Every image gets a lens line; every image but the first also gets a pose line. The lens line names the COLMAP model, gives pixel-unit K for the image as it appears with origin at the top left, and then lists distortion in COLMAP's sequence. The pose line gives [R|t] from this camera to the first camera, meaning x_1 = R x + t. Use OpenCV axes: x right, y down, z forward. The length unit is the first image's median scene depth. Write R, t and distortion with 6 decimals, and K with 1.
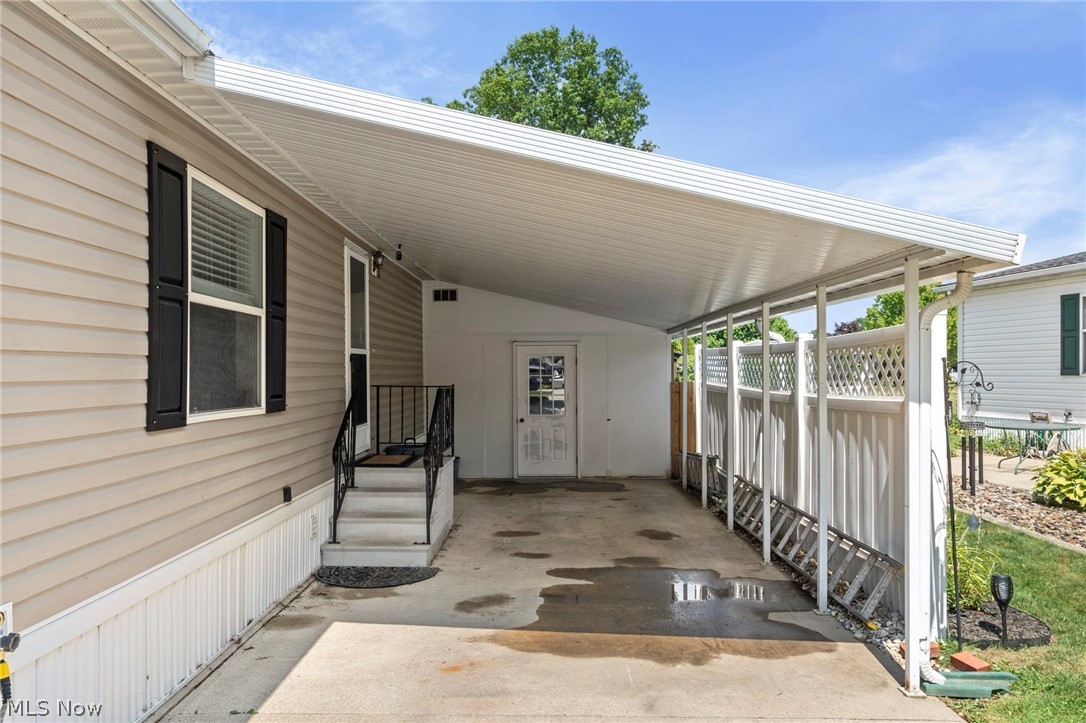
lens RADIAL K [[785.0, 0, 543.6], [0, 785.0, 374.2], [0, 0, 1]] dist [0.001793, 0.000330]
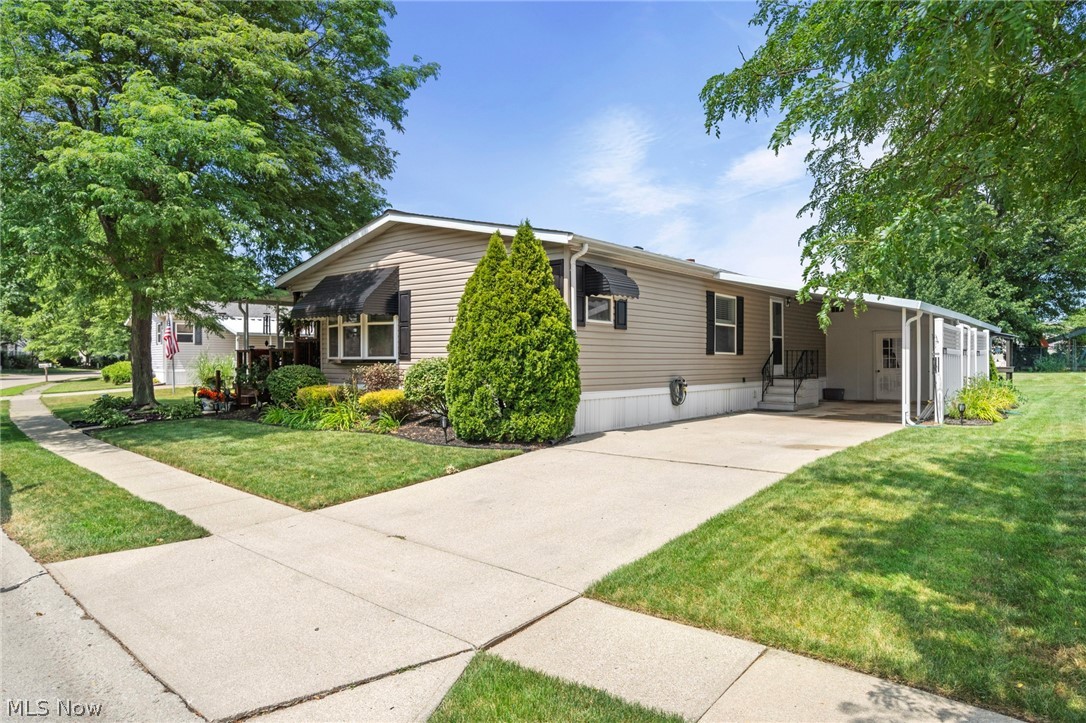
lens RADIAL K [[650.9, 0, 543.0], [0, 650.9, 361.5], [0, 0, 1]] dist [0.000192, 0.000044]
pose [[0.767127, -0.000356, -0.641495, 0.785995], [-0.000867, 0.999998, -0.001592, 0.080018], [0.641494, 0.001777, 0.767126, -1.653003]]
